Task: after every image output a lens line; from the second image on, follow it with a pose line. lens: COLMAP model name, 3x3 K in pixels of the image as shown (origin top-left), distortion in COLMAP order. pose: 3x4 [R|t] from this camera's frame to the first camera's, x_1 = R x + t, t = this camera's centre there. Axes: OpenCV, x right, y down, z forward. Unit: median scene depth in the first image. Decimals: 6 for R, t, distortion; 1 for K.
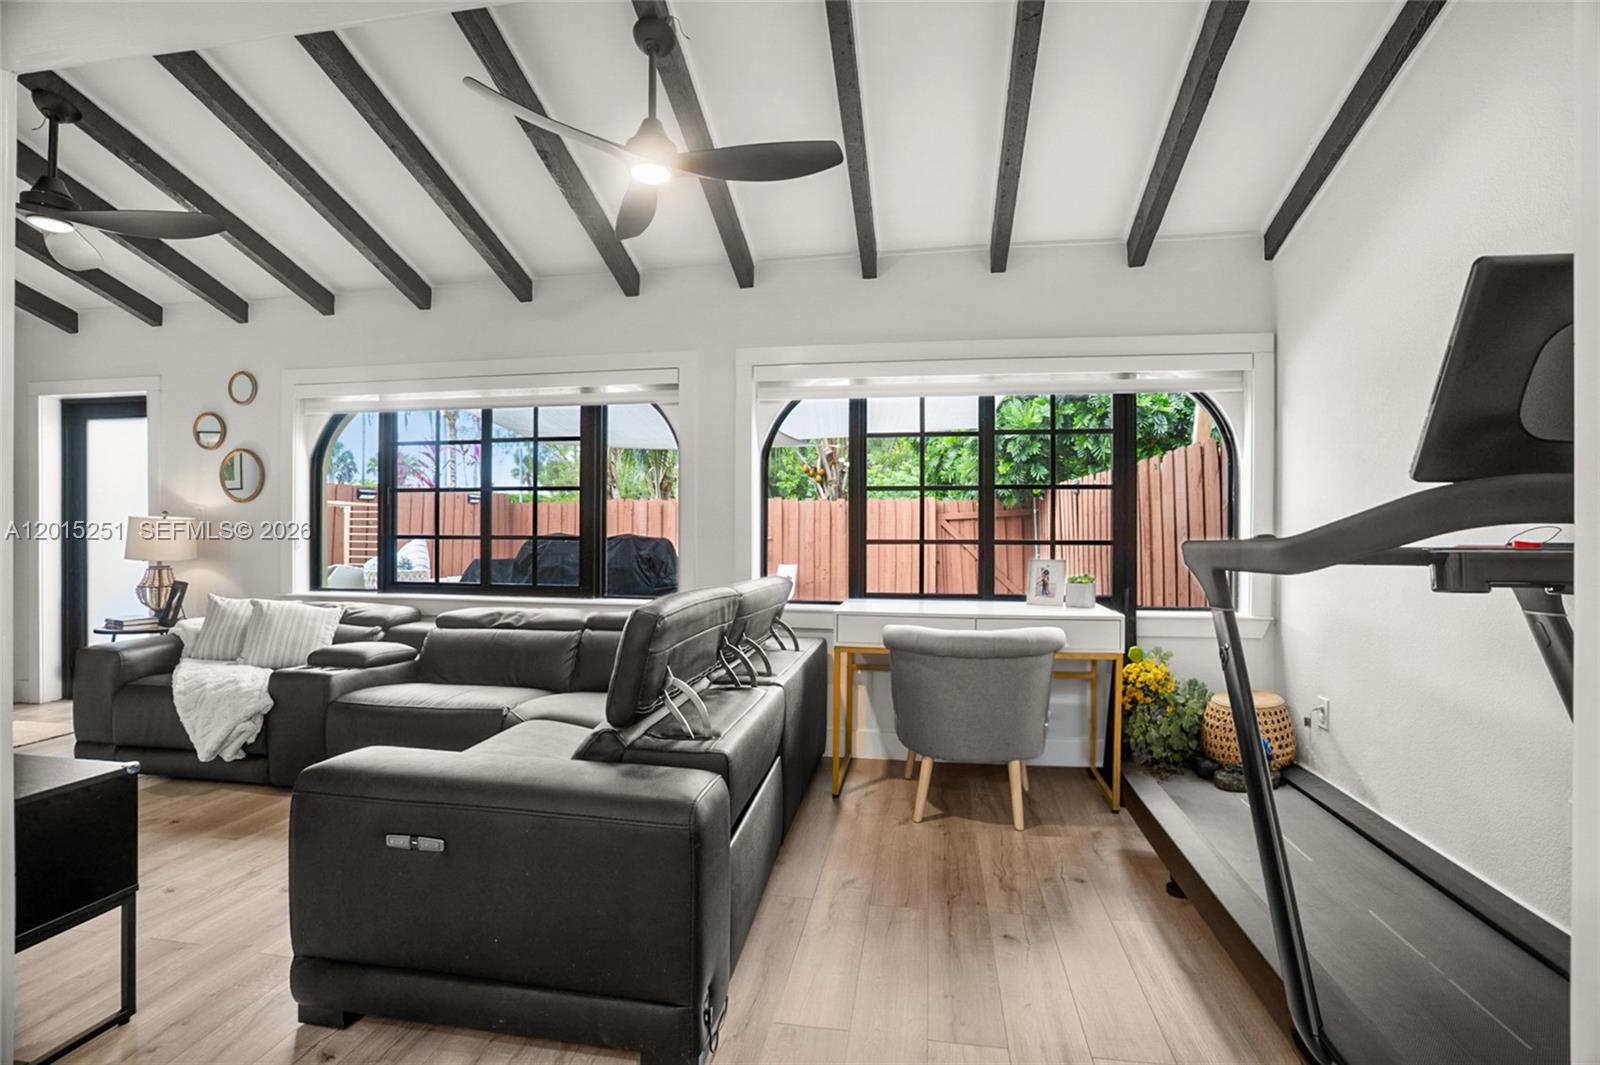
lens RADIAL K [[747.5, 0, 799.5], [0, 747.5, 530.3], [0, 0, 1]] dist [-0.042652, 0.010664]
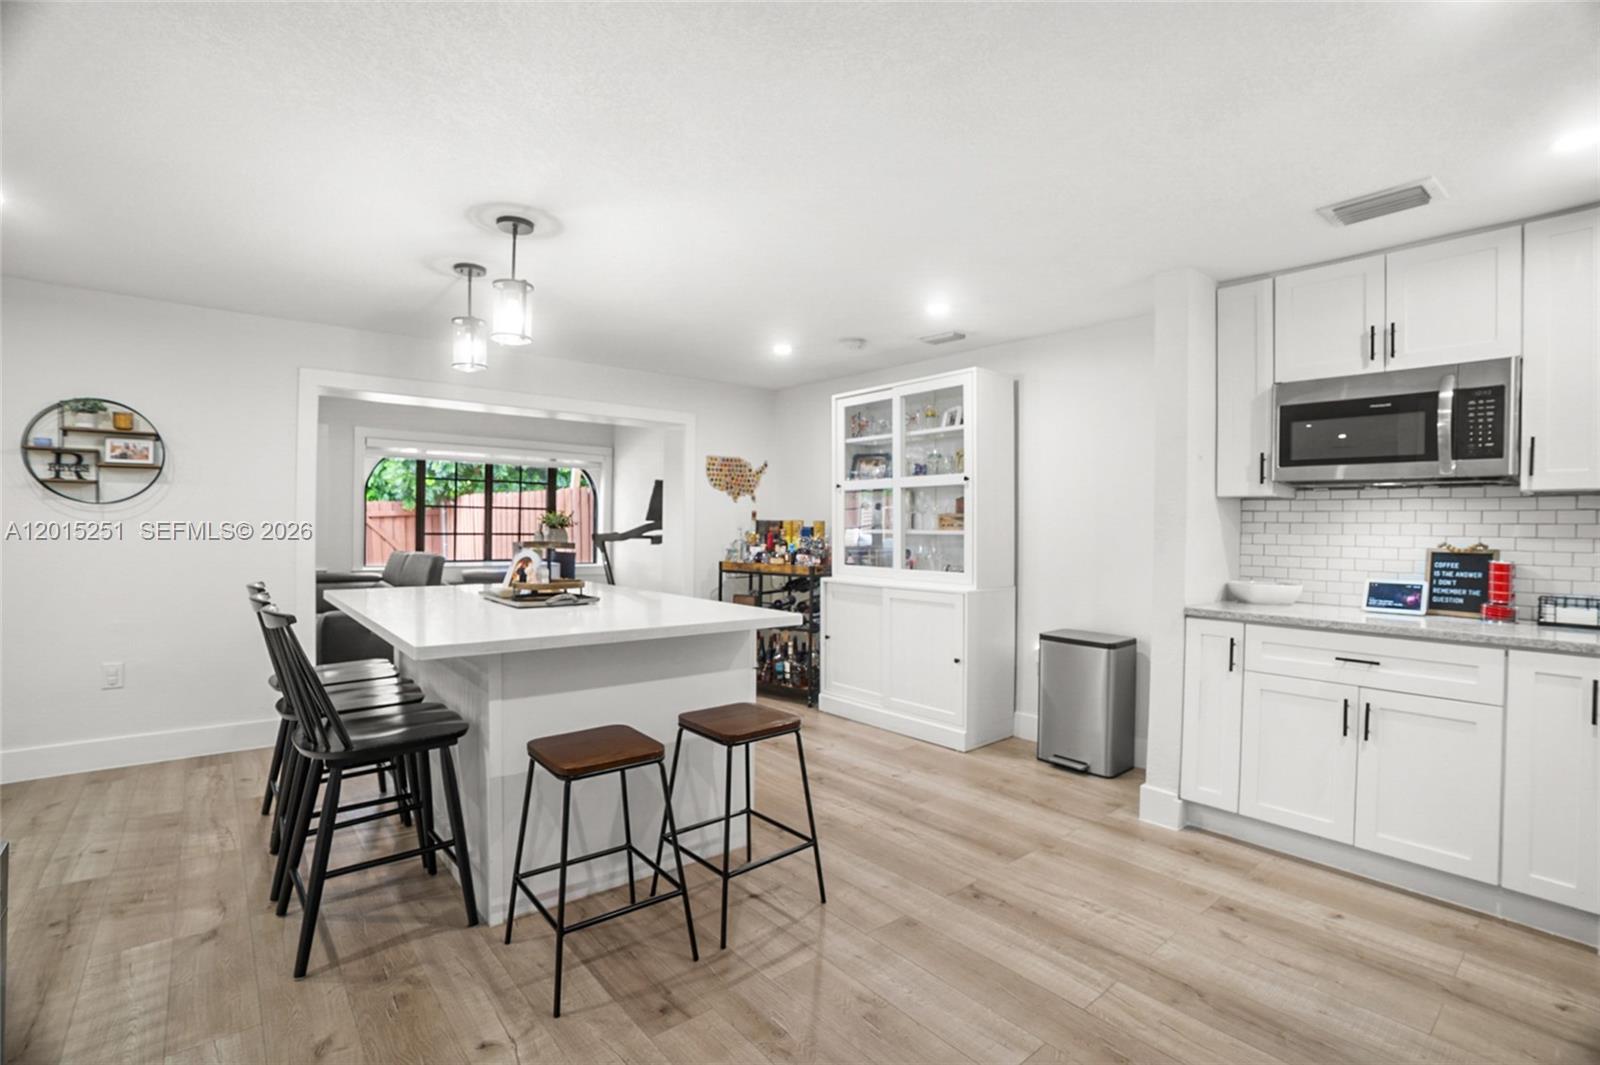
lens RADIAL K [[747.5, 0, 810.8], [0, 747.5, 530.6], [0, 0, 1]] dist [-0.042652, 0.010664]
pose [[0.656287, -0.001633, 0.754510, -0.774002], [-0.003653, 0.999979, 0.005341, -0.010401], [-0.754503, -0.006262, 0.656267, -1.104682]]
